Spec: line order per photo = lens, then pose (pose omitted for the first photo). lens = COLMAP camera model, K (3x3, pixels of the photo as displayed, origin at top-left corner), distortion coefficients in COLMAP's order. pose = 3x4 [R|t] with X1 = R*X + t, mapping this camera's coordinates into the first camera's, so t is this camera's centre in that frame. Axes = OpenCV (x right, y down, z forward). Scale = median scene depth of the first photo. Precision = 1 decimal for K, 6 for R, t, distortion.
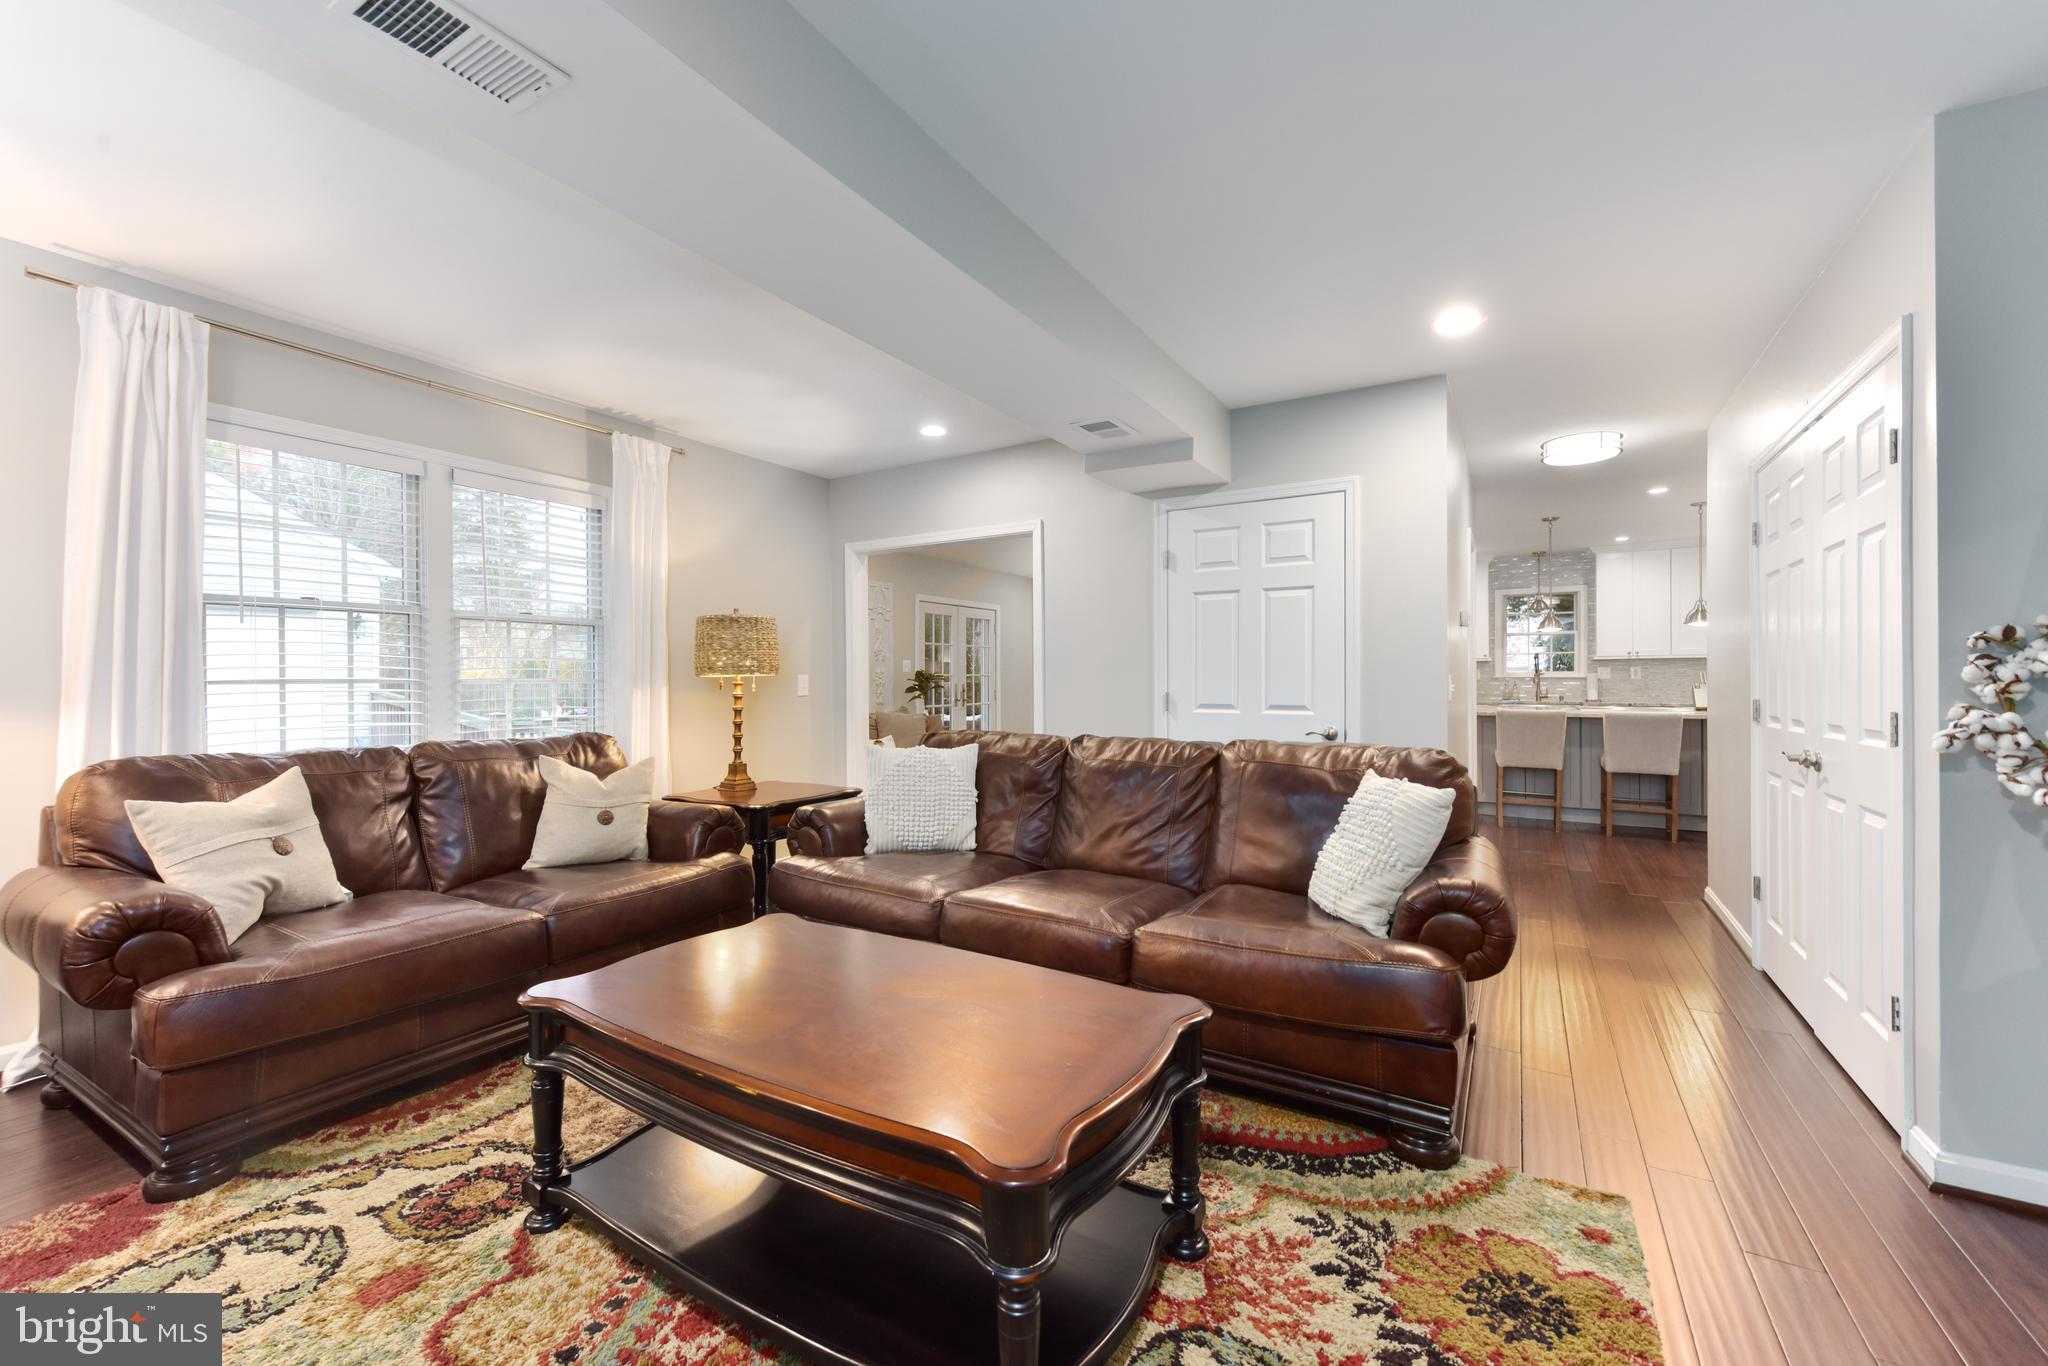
lens RADIAL K [[827.7, 0, 1019.0], [0, 827.7, 679.0], [0, 0, 1]] dist [0.005044, -0.000136]
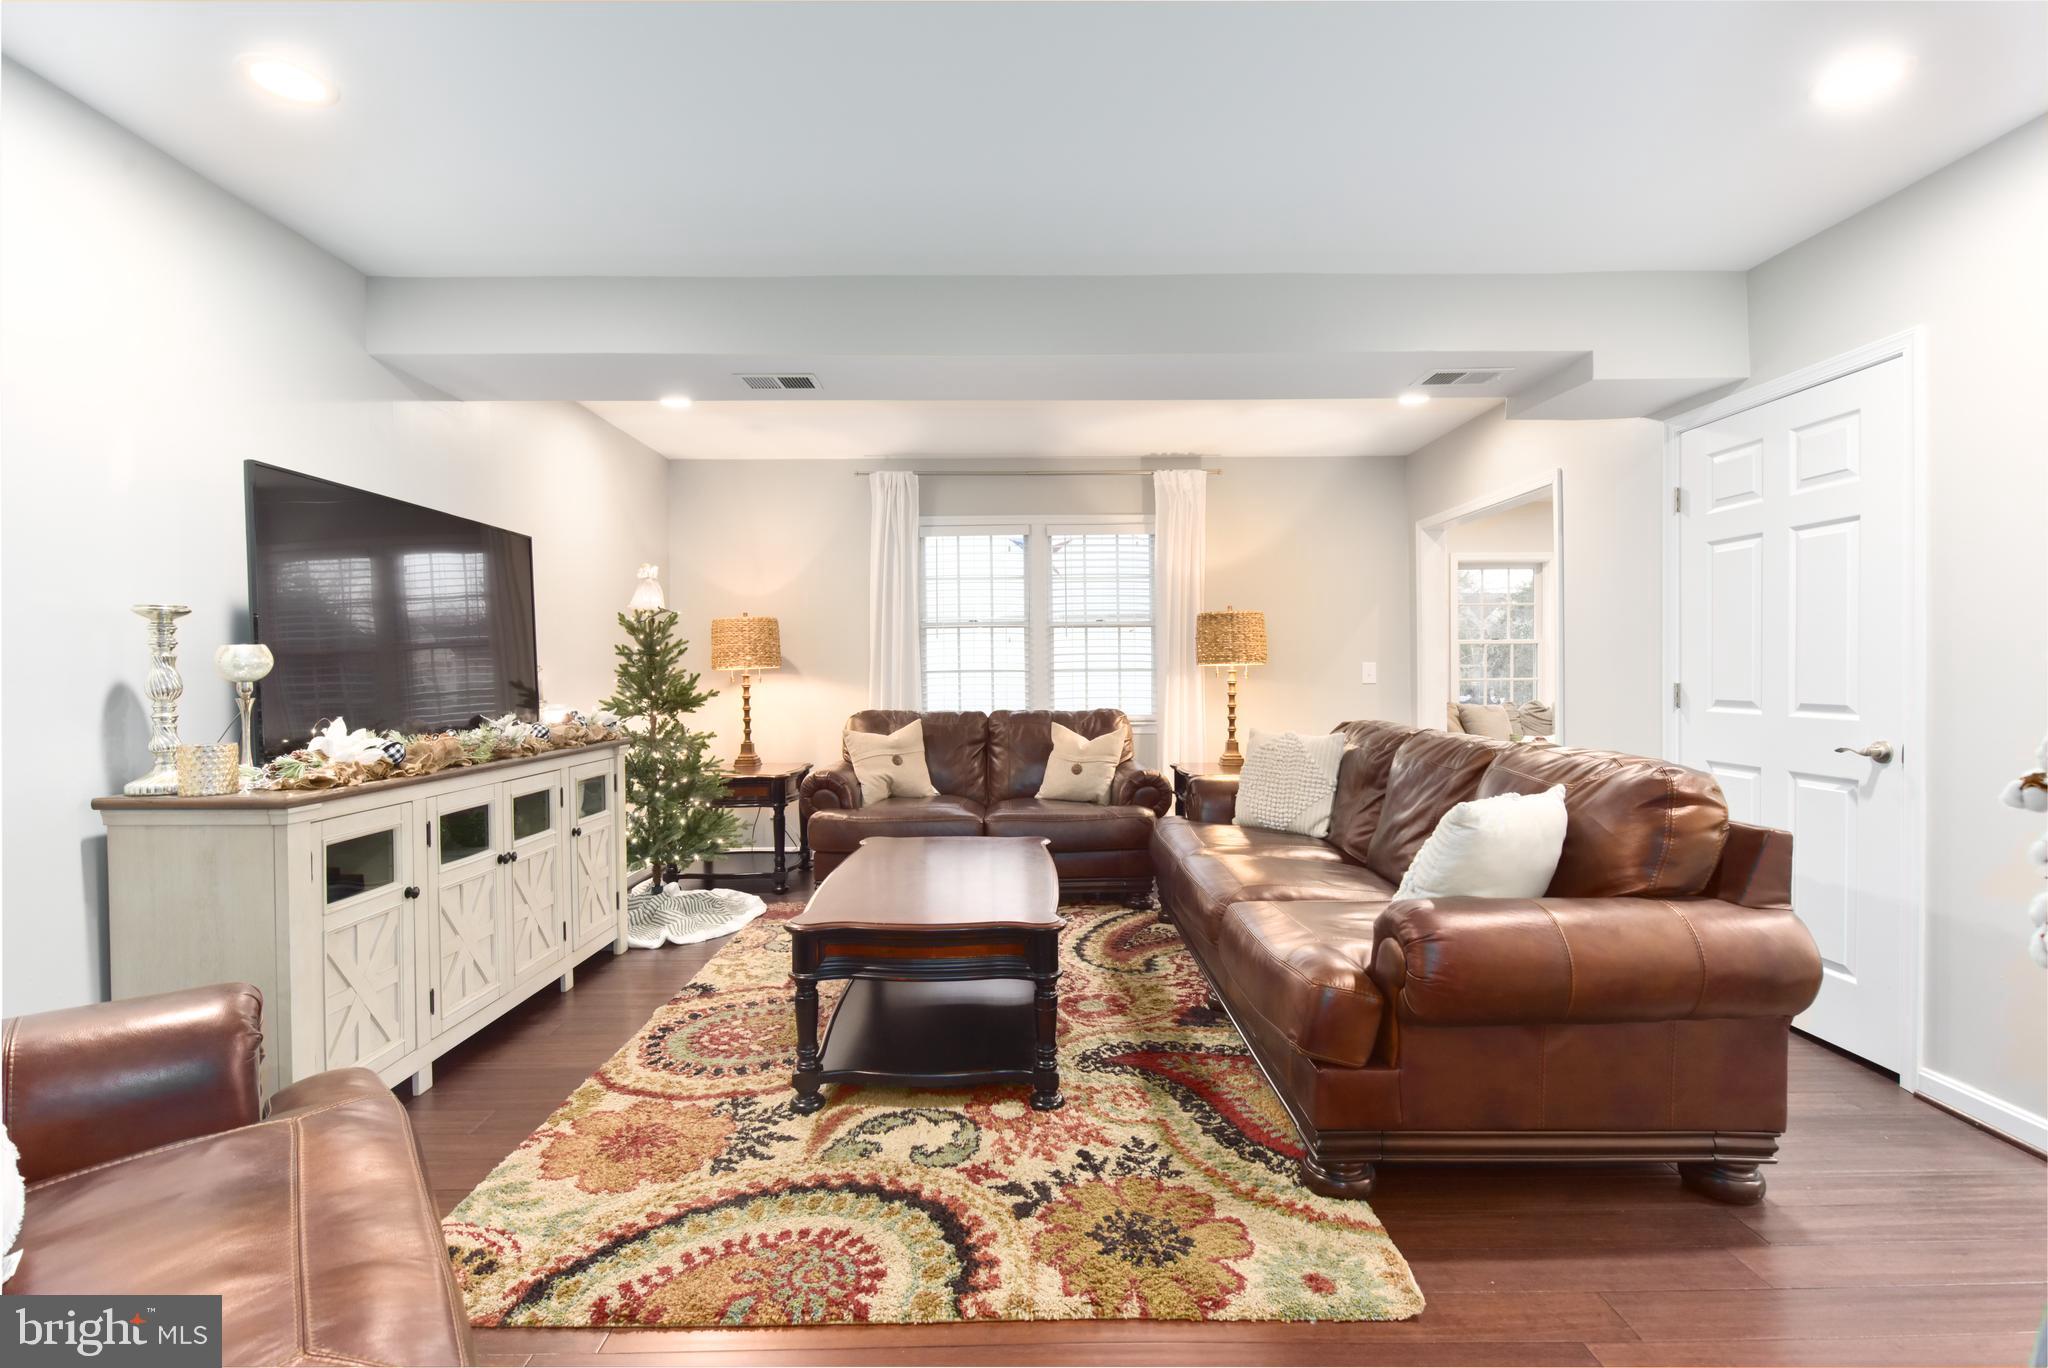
lens RADIAL K [[922.7, 0, 1024.0], [0, 922.7, 684.0], [0, 0, 1]] dist [0.001183, 0.000062]
pose [[0.527732, 0.010447, -0.849347, 0.649279], [0.008020, 0.999819, 0.017281, -0.001987], [0.849373, -0.015931, 0.527552, 0.097551]]
